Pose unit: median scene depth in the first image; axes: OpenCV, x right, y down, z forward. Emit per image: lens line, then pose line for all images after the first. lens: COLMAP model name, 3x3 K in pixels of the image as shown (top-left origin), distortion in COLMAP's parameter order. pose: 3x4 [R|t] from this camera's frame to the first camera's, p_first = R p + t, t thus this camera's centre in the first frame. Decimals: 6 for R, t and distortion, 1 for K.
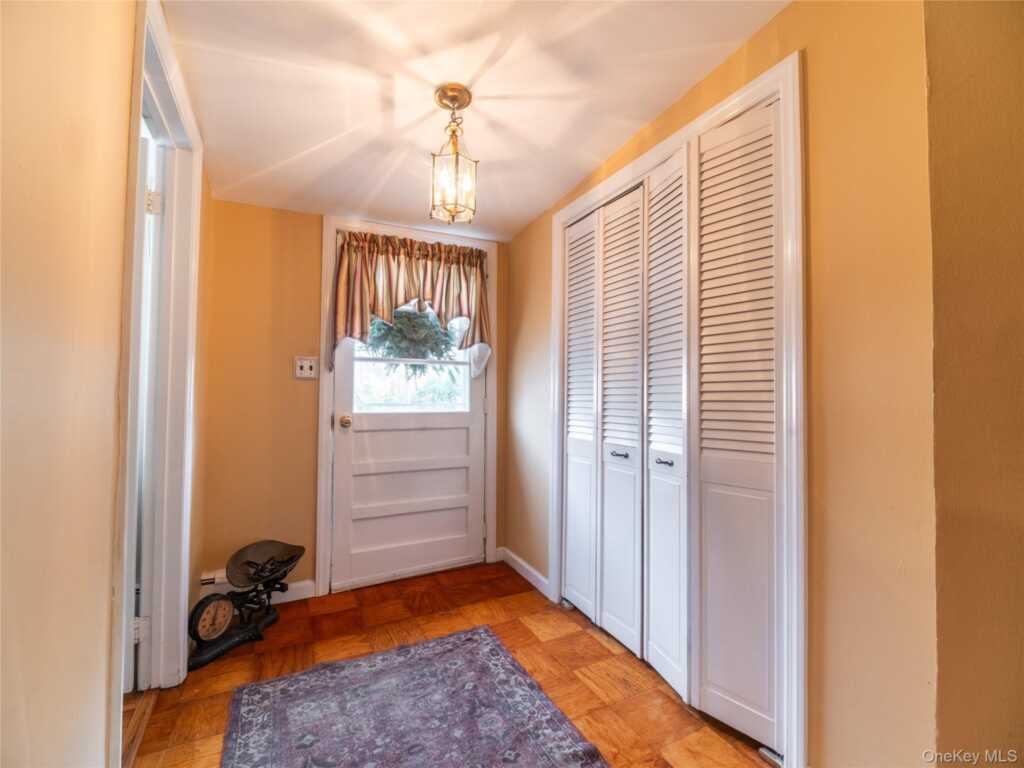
lens RADIAL K [[460.6, 0, 515.0], [0, 460.6, 383.9], [0, 0, 1]] dist [-0.003233, -0.002039]
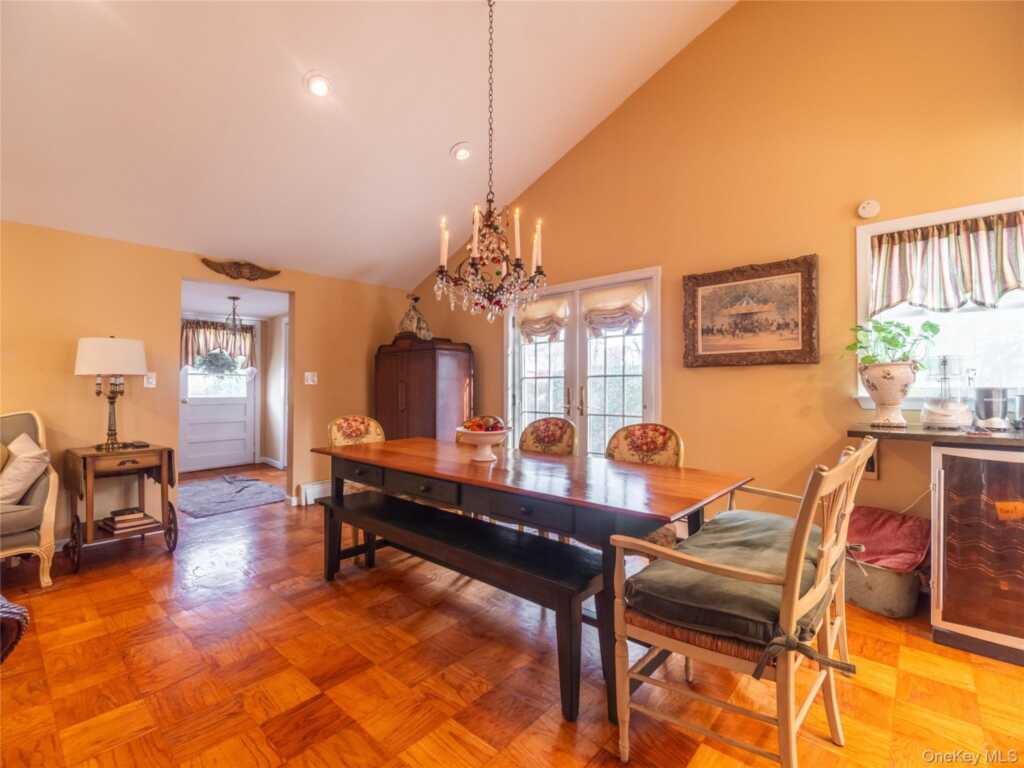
lens RADIAL K [[460.6, 0, 514.8], [0, 460.6, 384.4], [0, 0, 1]] dist [-0.003233, -0.002039]
pose [[0.922495, -0.003550, 0.385993, 0.256928], [0.001595, 0.999984, 0.005386, -0.010699], [-0.386006, -0.004353, 0.922486, -1.660031]]
